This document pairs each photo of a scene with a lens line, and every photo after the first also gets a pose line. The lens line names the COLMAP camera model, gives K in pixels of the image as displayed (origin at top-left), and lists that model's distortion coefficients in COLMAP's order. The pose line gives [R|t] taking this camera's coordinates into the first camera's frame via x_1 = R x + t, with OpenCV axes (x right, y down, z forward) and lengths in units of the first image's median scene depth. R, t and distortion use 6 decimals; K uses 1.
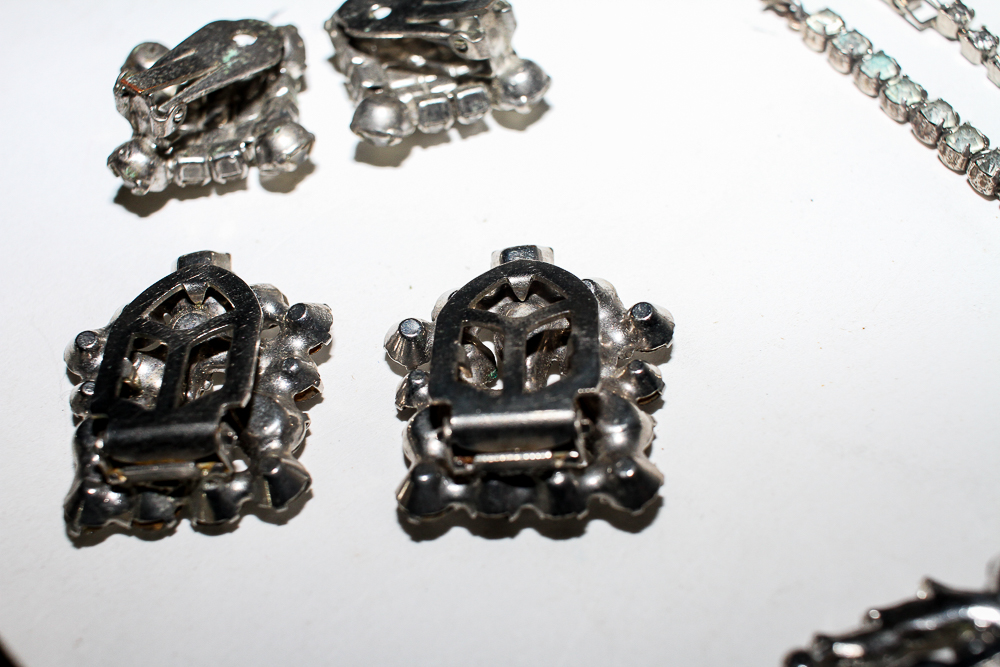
lens RADIAL K [[1148.9, 0, 500.7], [0, 1148.9, 335.0], [0, 0, 1]] dist [-0.098233, 0.000000]
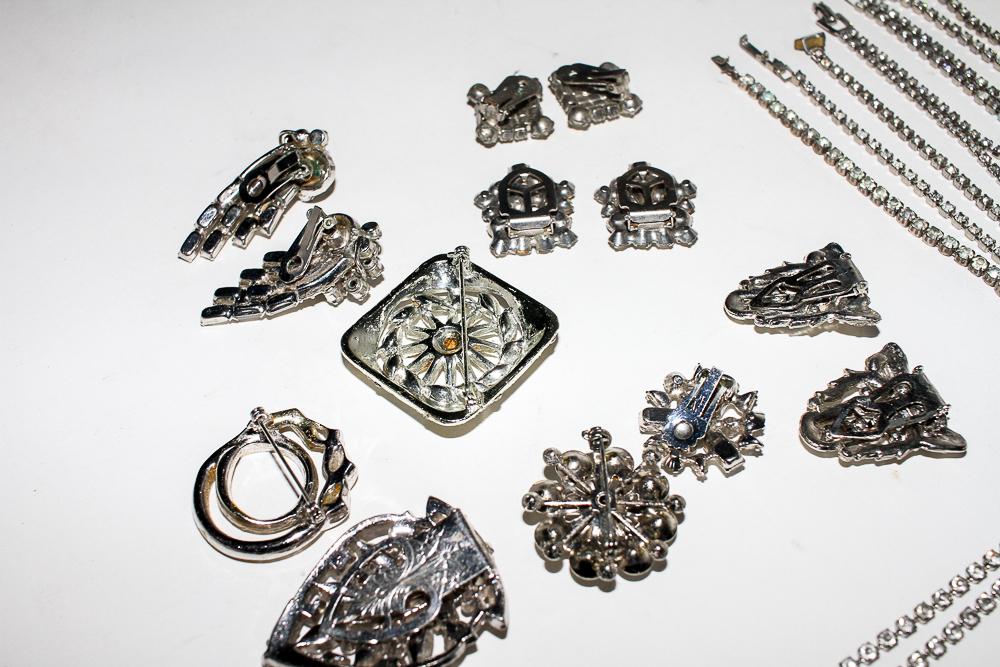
lens RADIAL K [[1148.9, 0, 499.0], [0, 1148.9, 330.6], [0, 0, 1]] dist [-0.098233, 0.000000]
pose [[0.997859, -0.004815, 0.065220, -0.459493], [0.006598, 0.999610, -0.027149, 0.367518], [-0.065064, 0.027522, 0.997502, -1.563958]]
